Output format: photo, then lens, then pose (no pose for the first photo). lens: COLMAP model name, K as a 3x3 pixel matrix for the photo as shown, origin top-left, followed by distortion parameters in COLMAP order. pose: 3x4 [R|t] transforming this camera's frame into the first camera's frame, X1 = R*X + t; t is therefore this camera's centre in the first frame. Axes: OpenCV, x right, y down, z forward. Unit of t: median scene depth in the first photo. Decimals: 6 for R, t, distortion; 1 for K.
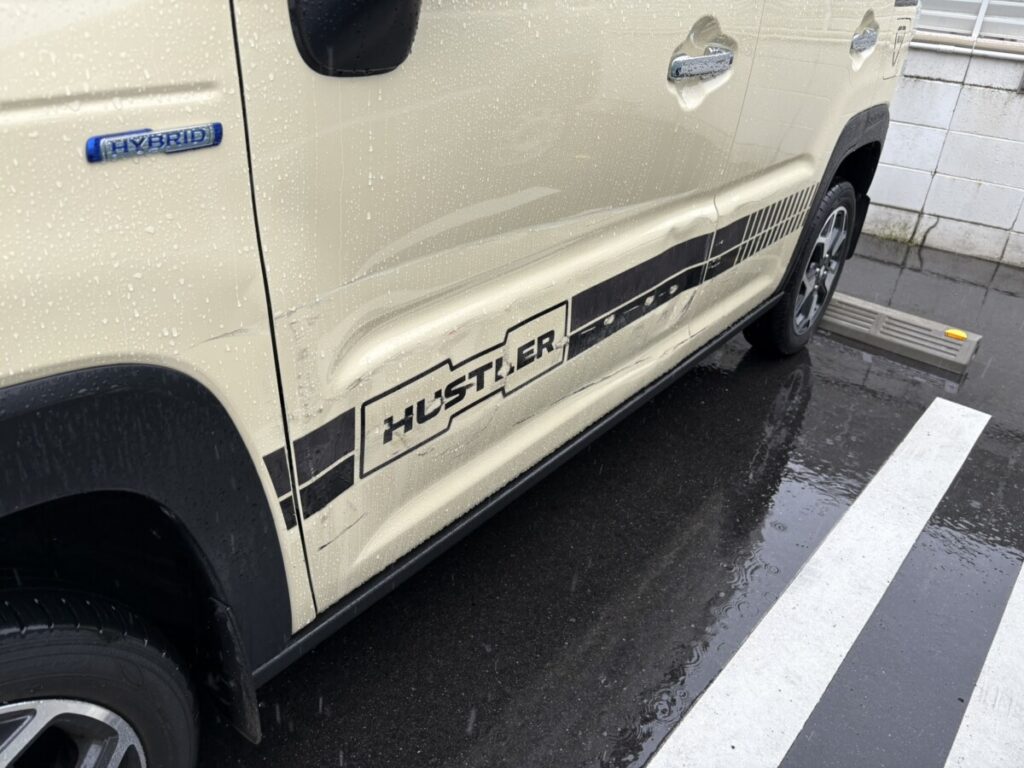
lens RADIAL K [[797.9, 0, 509.8], [0, 797.9, 386.0], [0, 0, 1]] dist [0.011683, -0.020006]
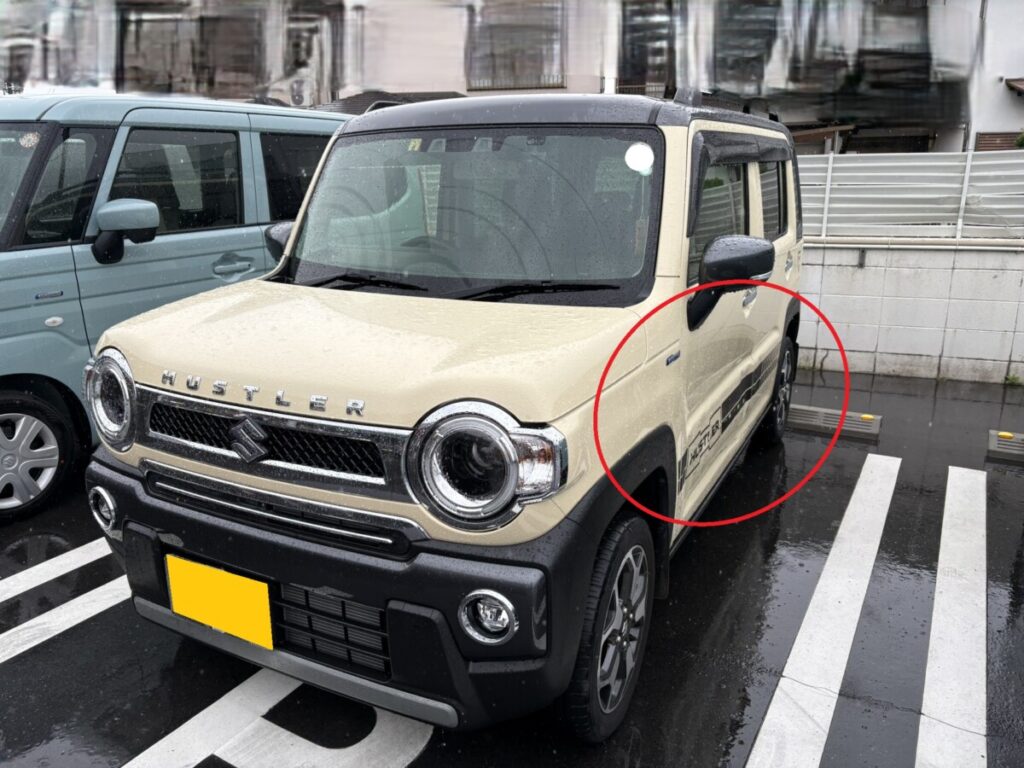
lens RADIAL K [[797.9, 0, 512.9], [0, 797.9, 382.9], [0, 0, 1]] dist [0.011683, -0.020006]
pose [[0.979878, -0.139761, 0.142498, -0.372239], [0.168470, 0.961980, -0.214969, 0.097962], [-0.107036, 0.234651, 0.966169, -0.511506]]
